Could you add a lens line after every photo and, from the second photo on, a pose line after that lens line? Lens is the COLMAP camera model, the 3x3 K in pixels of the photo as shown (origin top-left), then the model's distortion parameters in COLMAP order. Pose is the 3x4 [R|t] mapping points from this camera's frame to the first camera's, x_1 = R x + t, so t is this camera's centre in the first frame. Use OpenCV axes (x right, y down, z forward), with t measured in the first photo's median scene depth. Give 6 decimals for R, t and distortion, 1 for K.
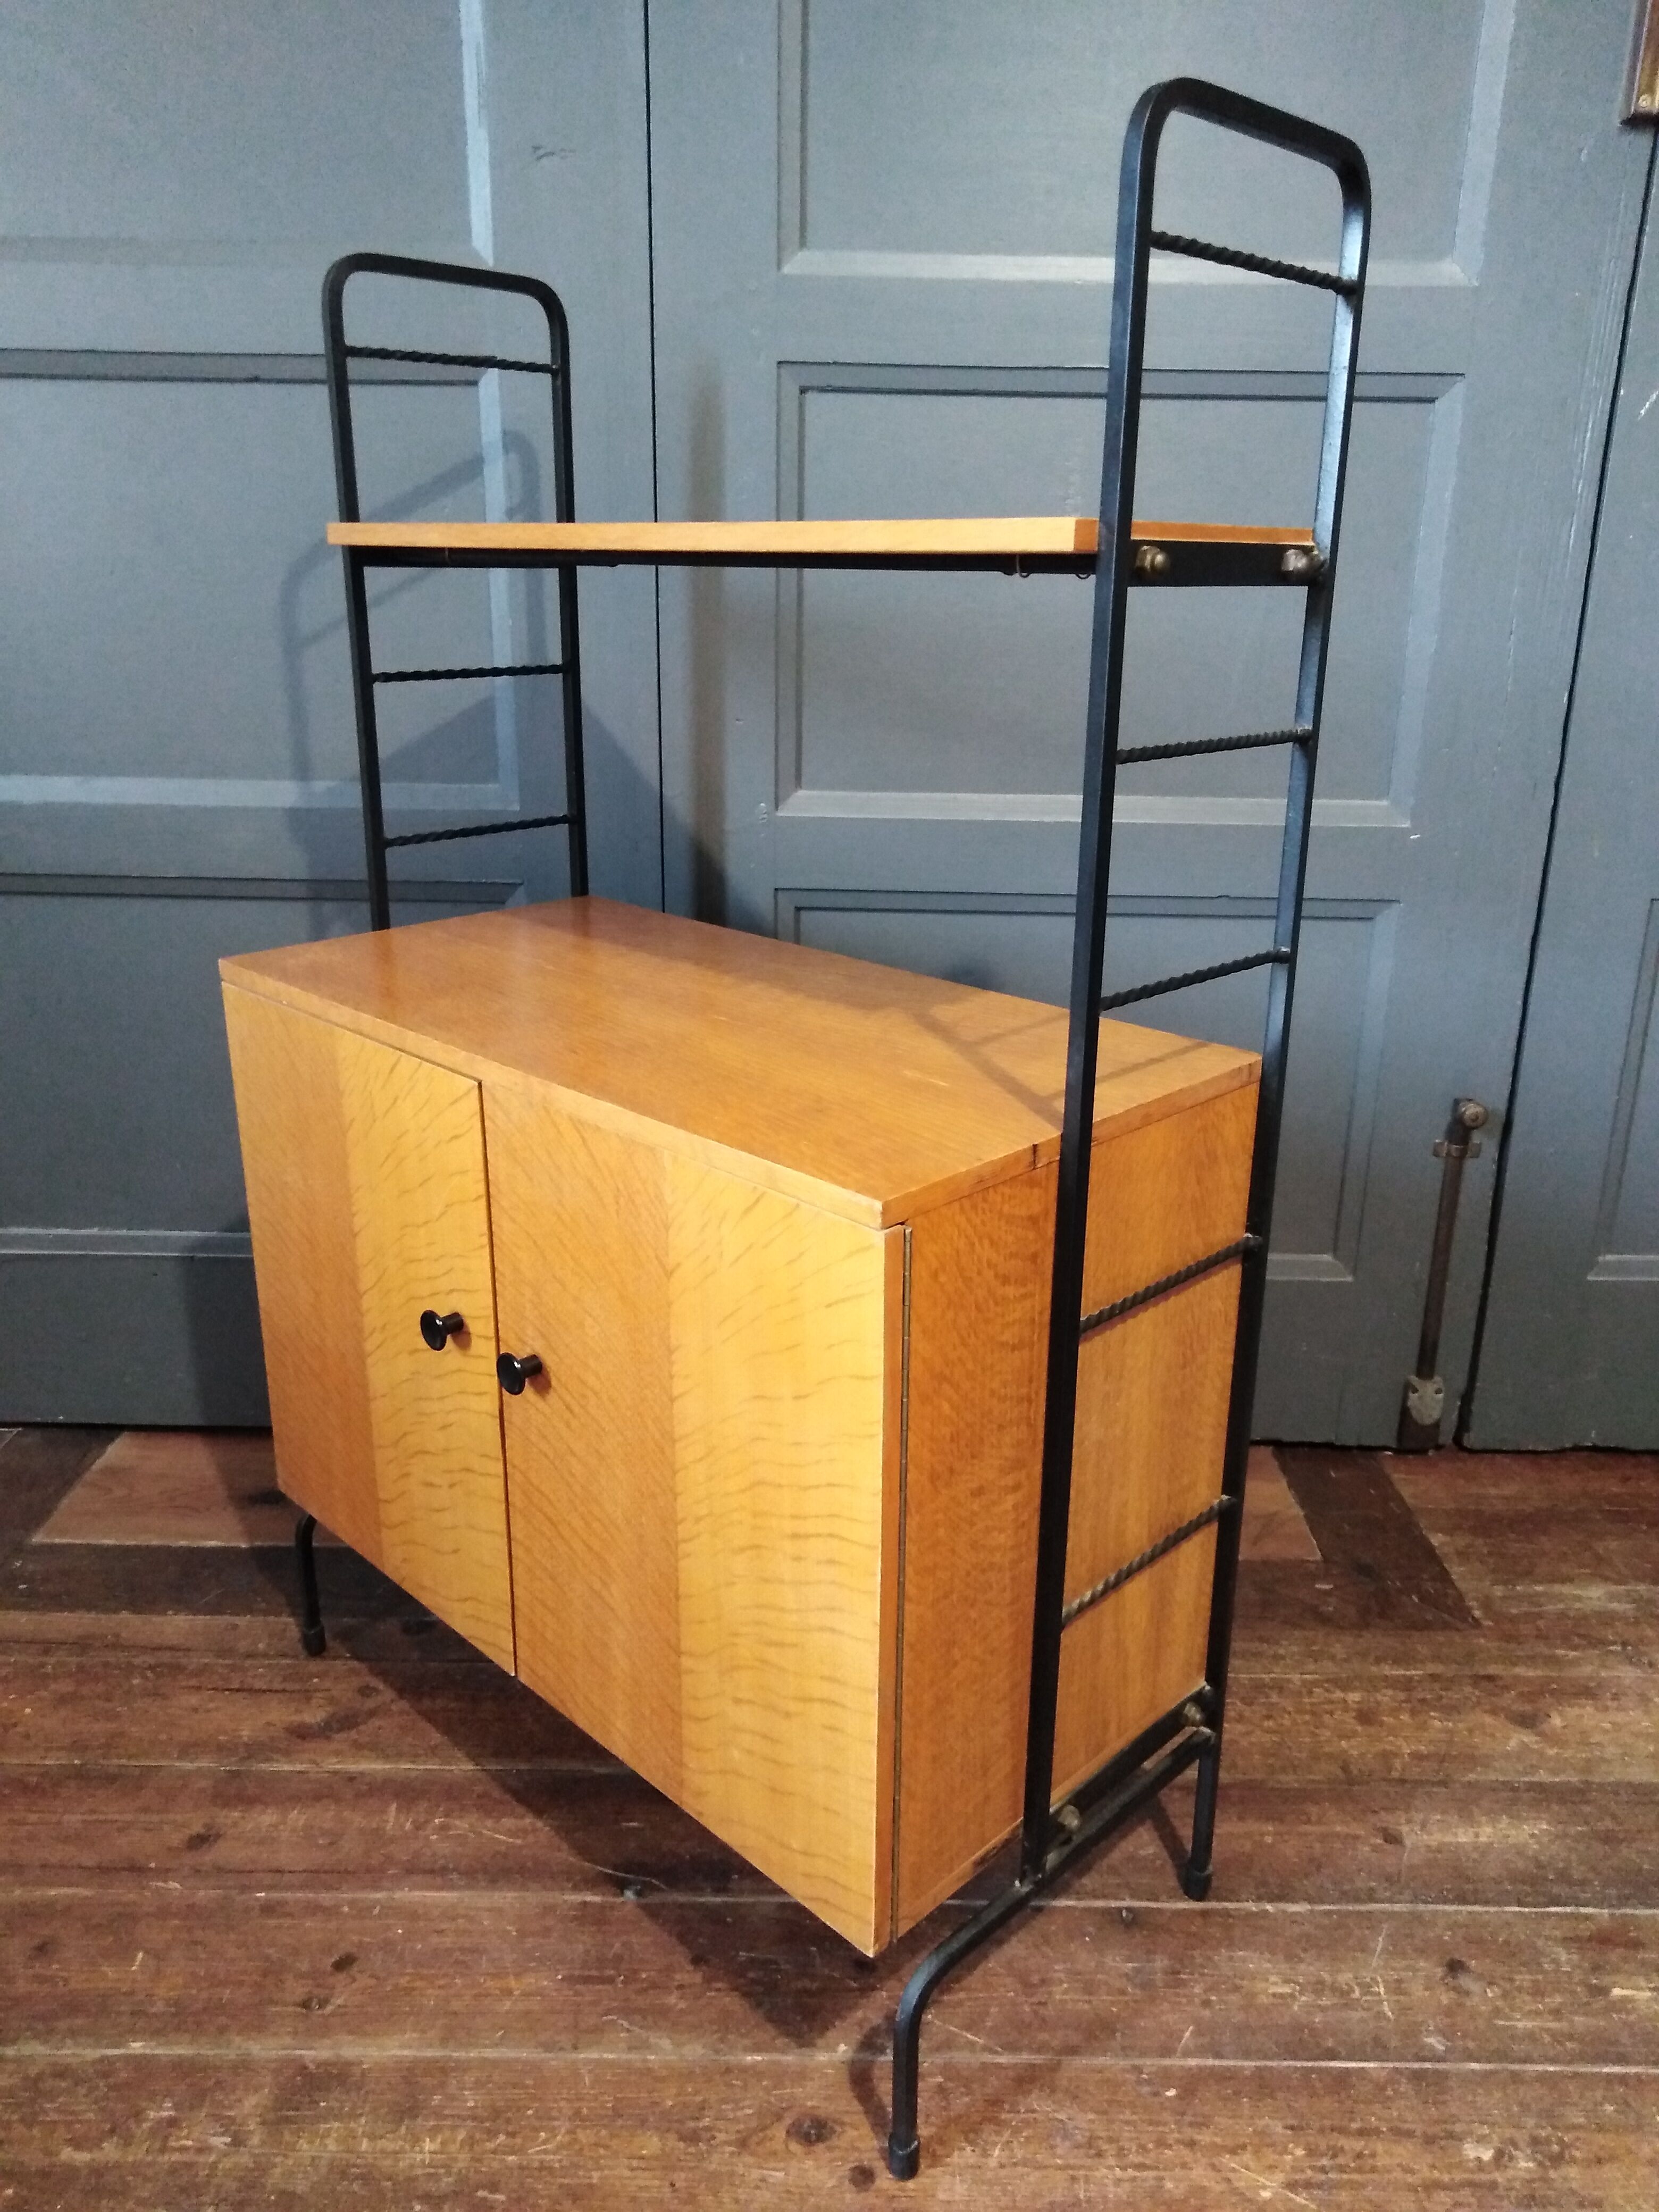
lens RADIAL K [[1648.7, 0, 848.4], [0, 1648.7, 1093.4], [0, 0, 1]] dist [0.000281, 0.025373]
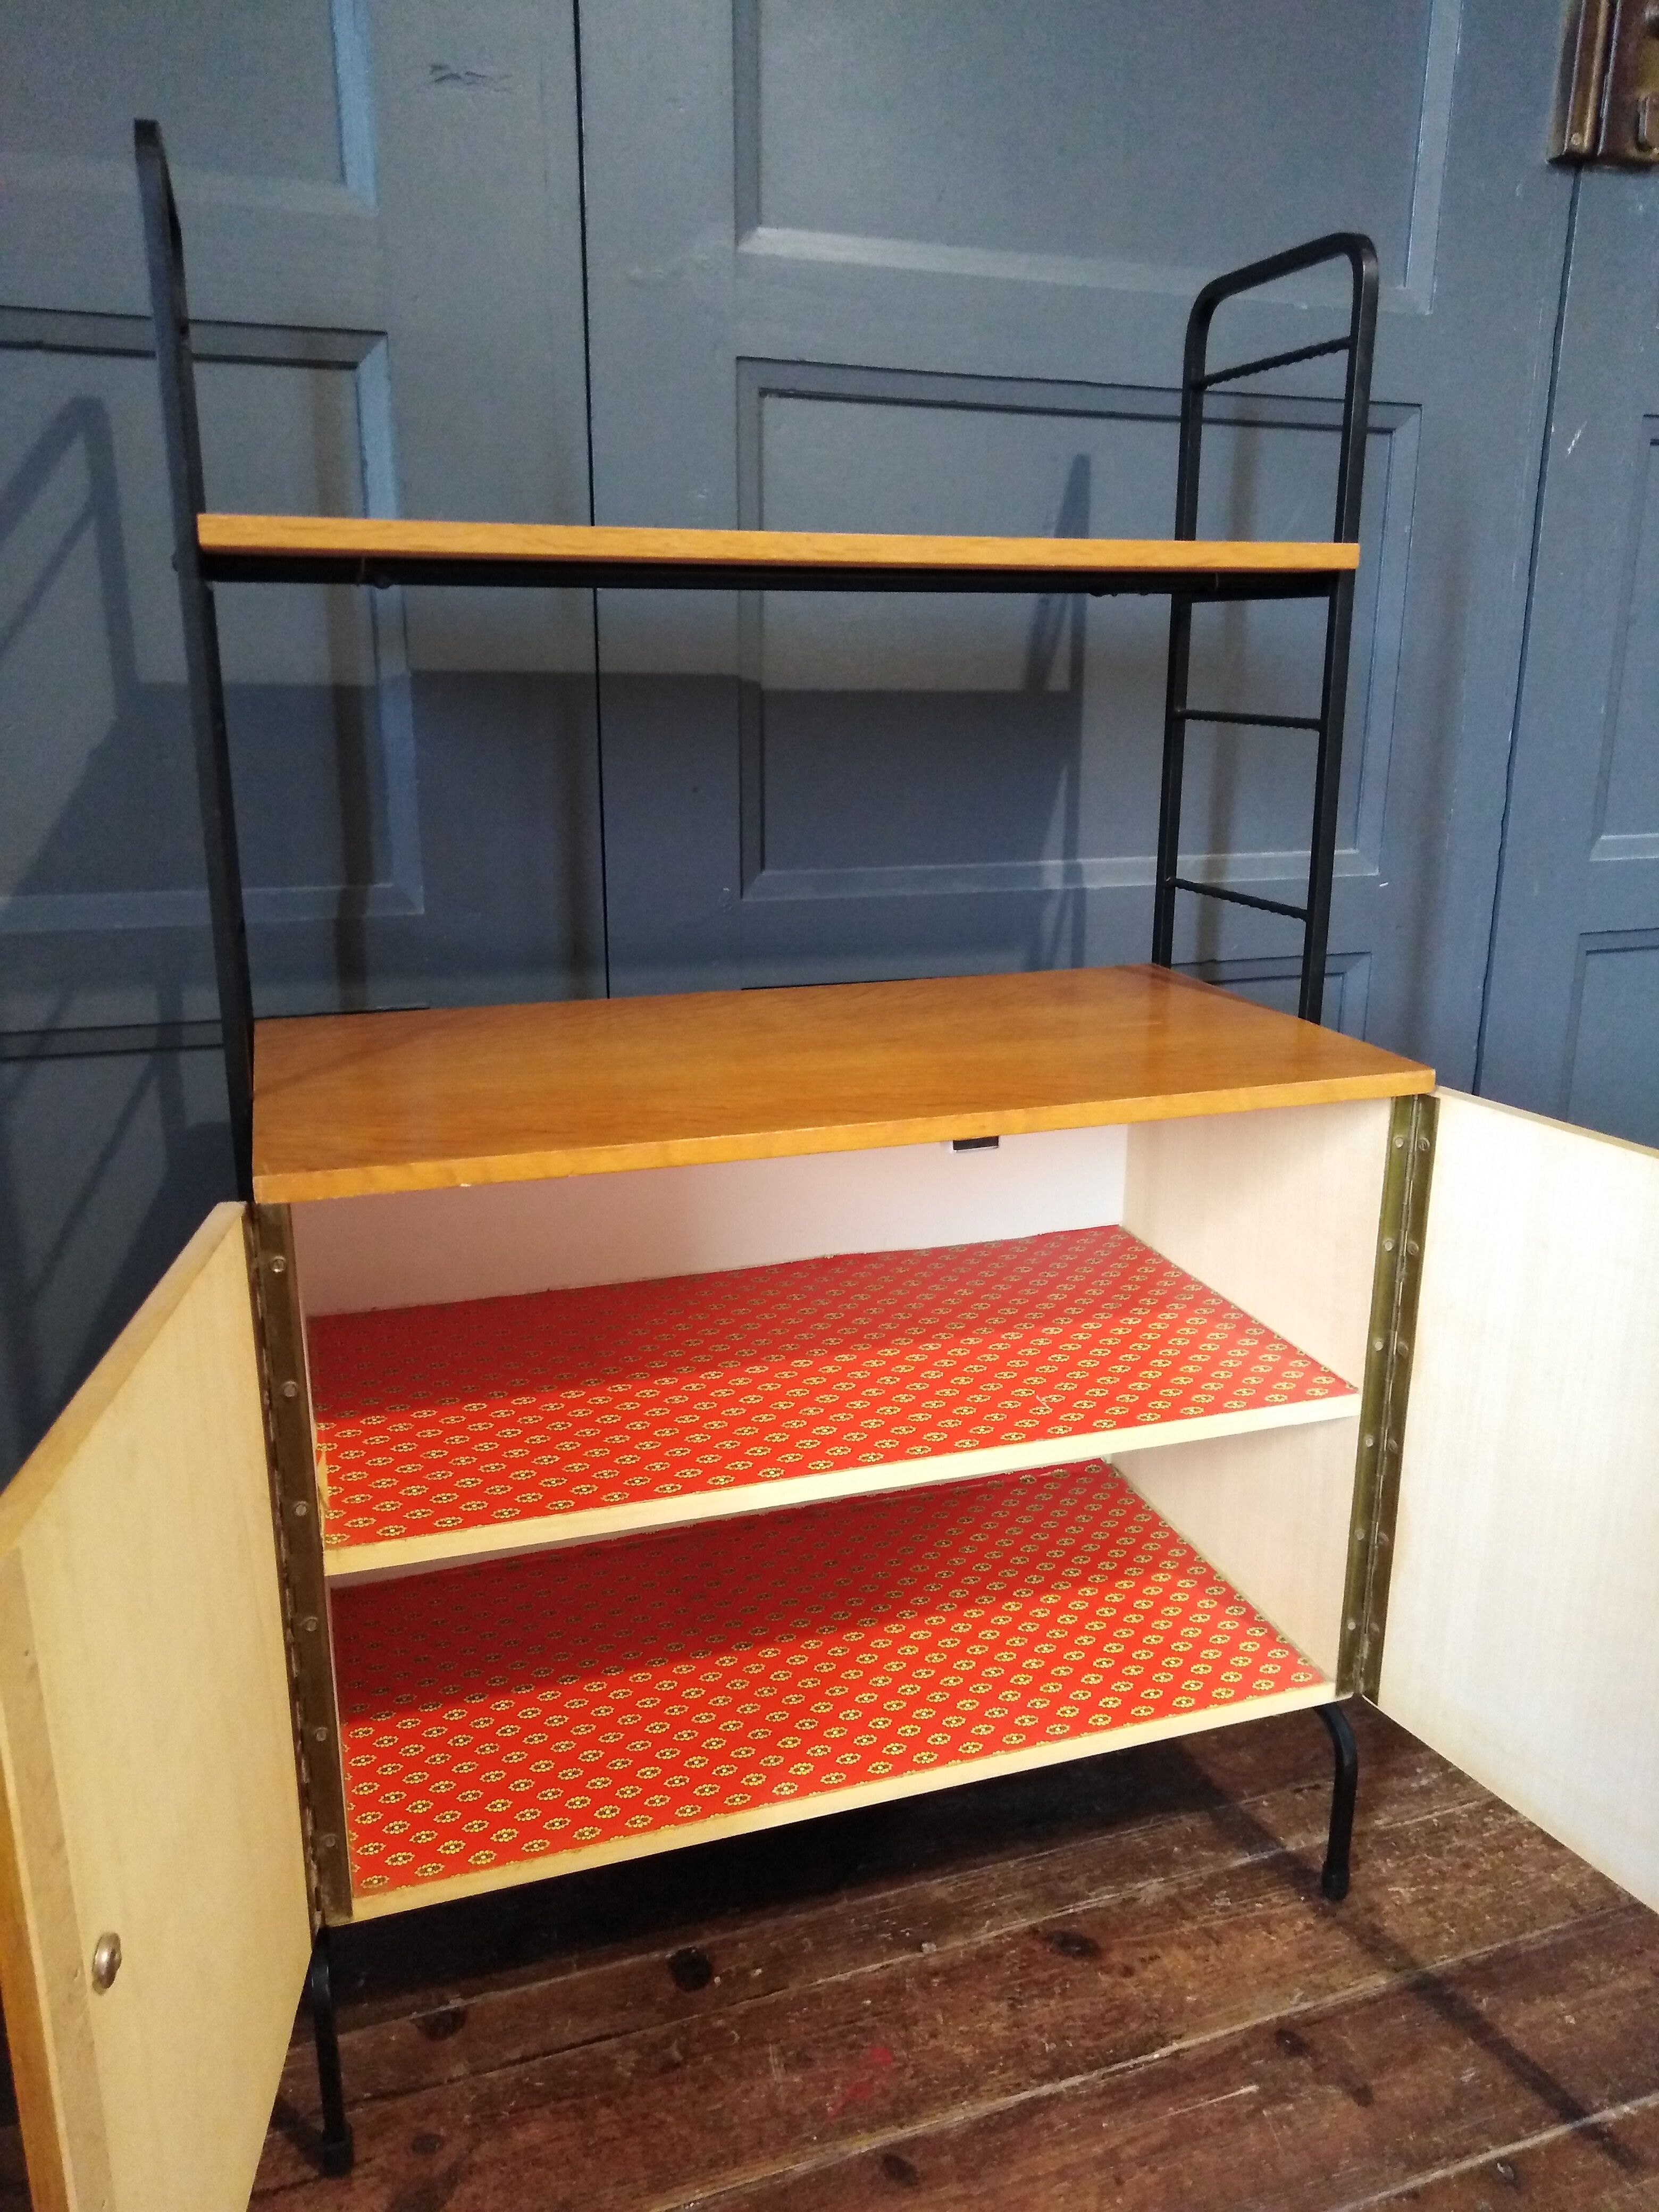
lens RADIAL K [[1648.7, 0, 828.5], [0, 1648.7, 1096.0], [0, 0, 1]] dist [0.000281, 0.025373]
pose [[0.940327, -0.097509, 0.326002, -0.352753], [0.112698, 0.993235, -0.027986, -0.054618], [-0.321068, 0.063056, 0.944955, 0.262736]]
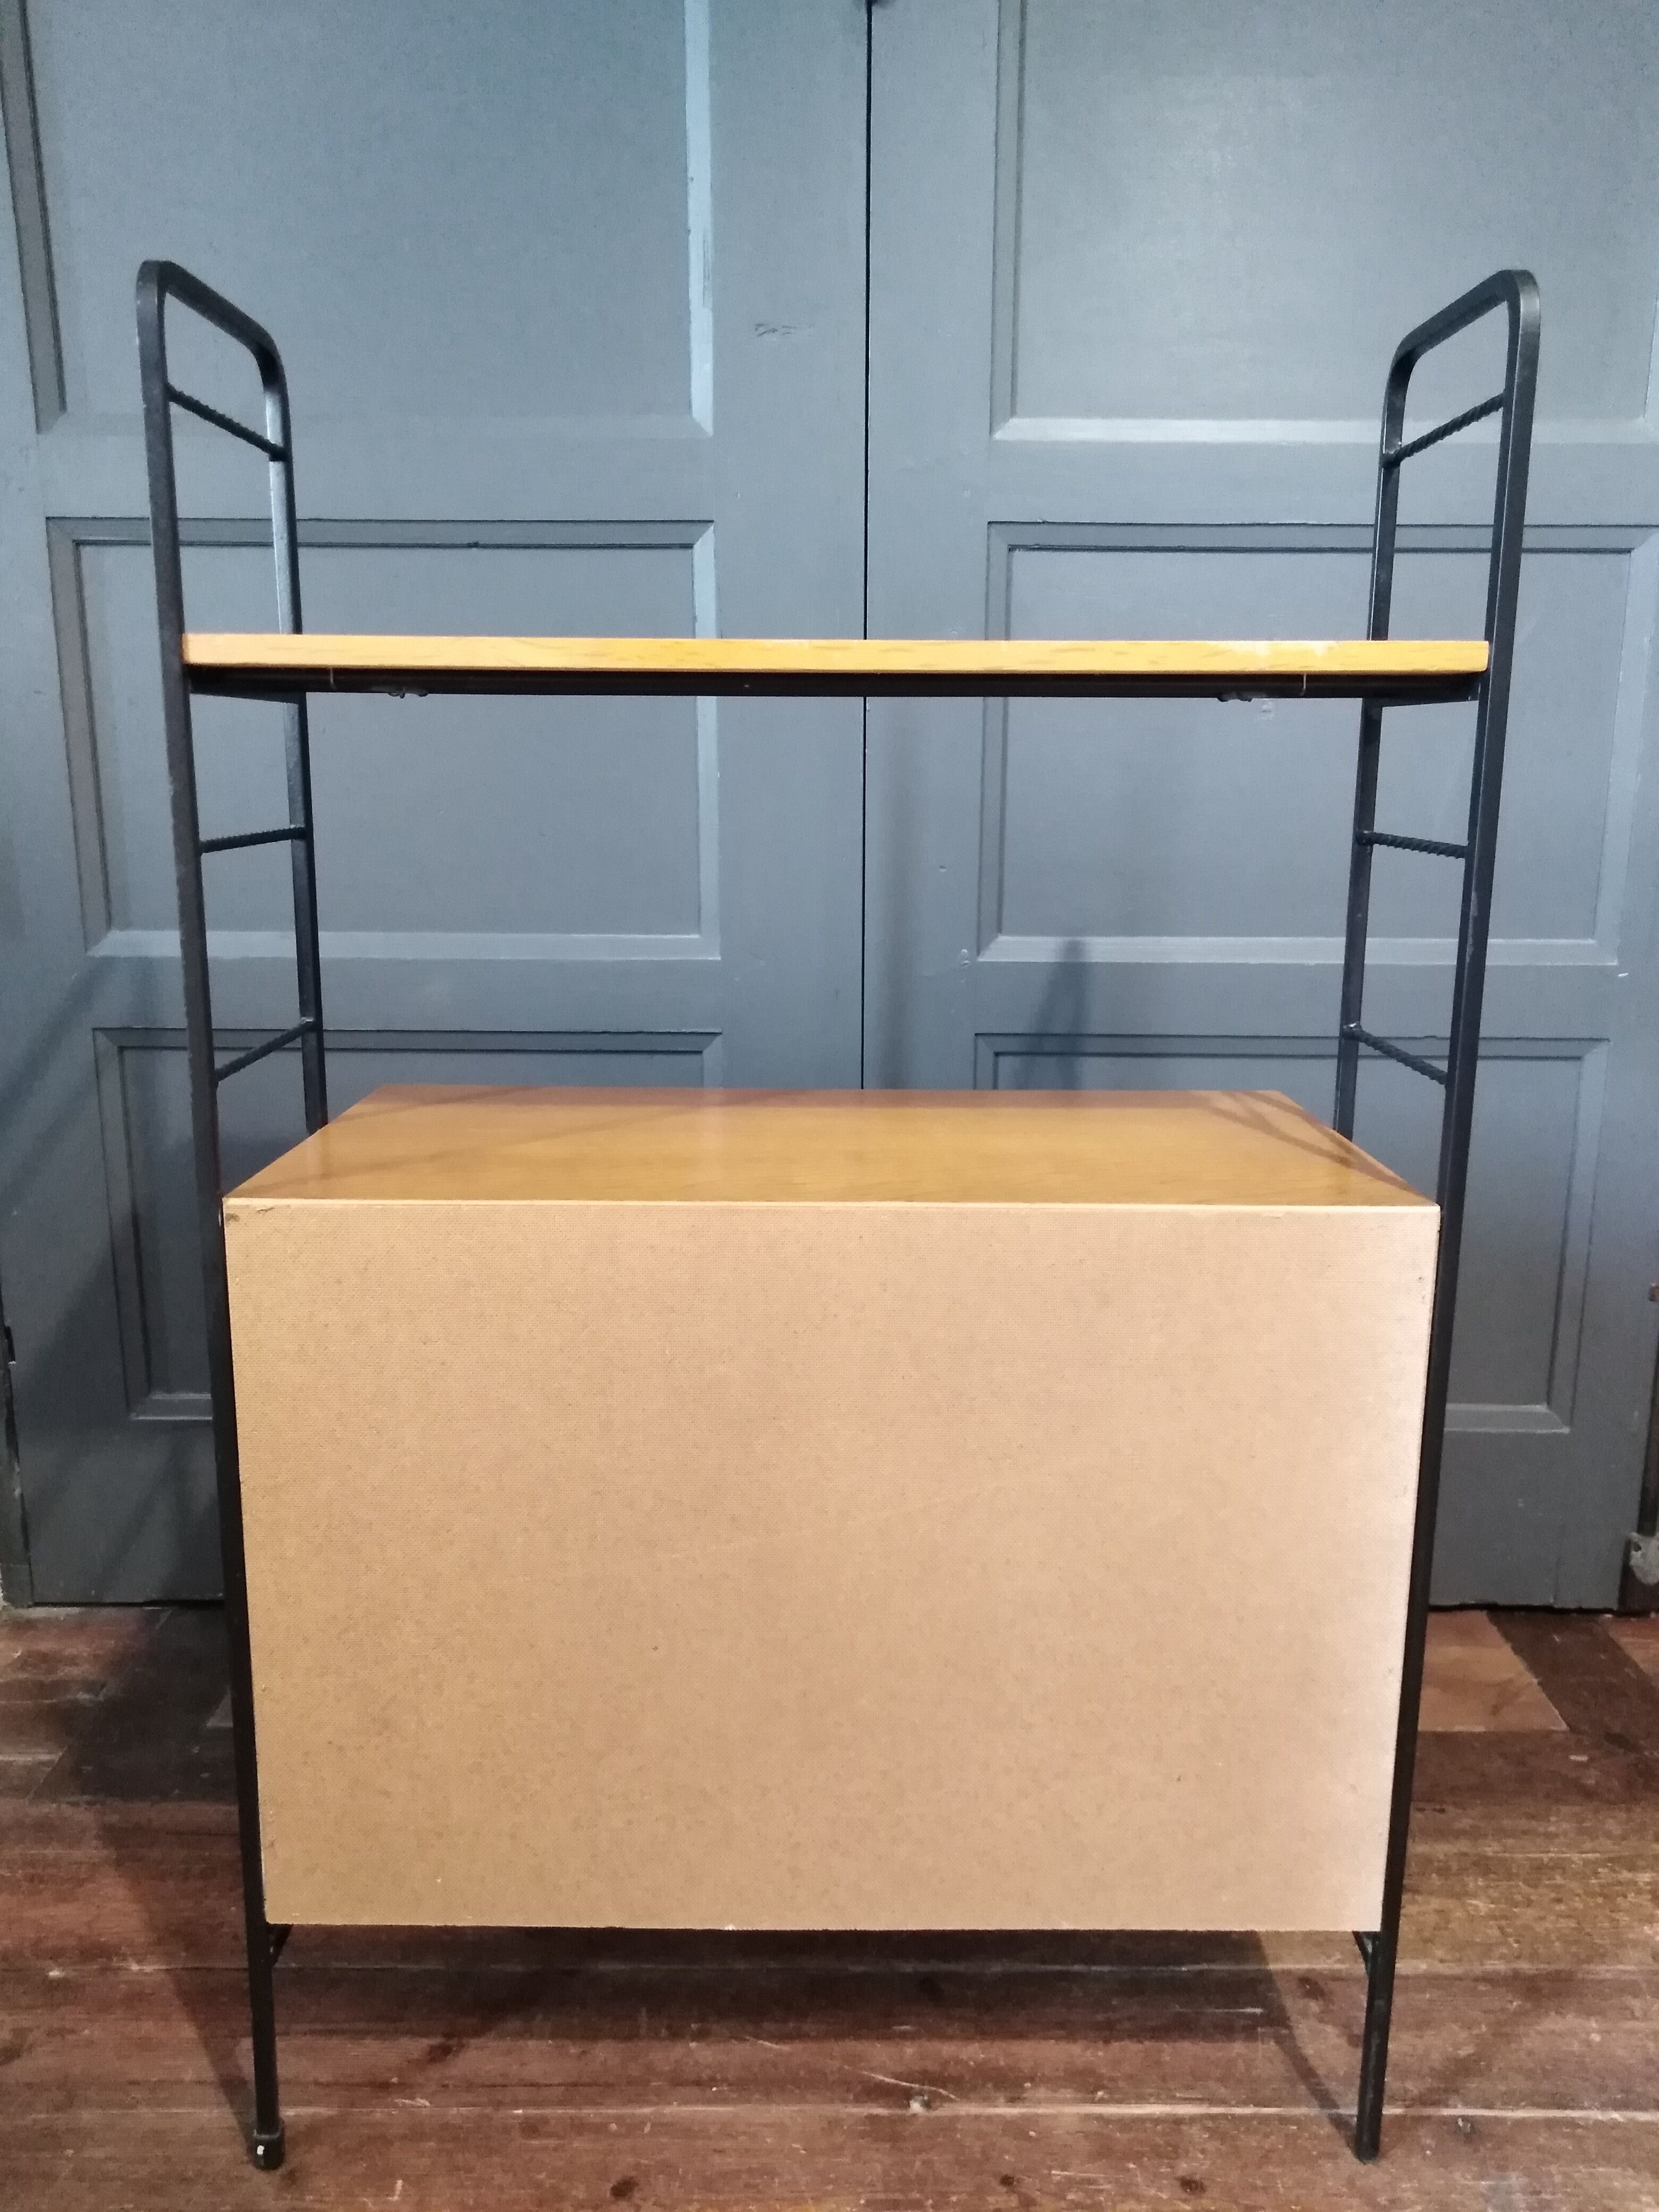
lens RADIAL K [[1648.7, 0, 847.0], [0, 1648.7, 1103.1], [0, 0, 1]] dist [0.000281, 0.025373]
pose [[0.999920, -0.012246, 0.003074, -0.159811], [0.012498, 0.994557, -0.103441, 0.022628], [-0.001790, 0.103471, 0.994631, 0.023884]]
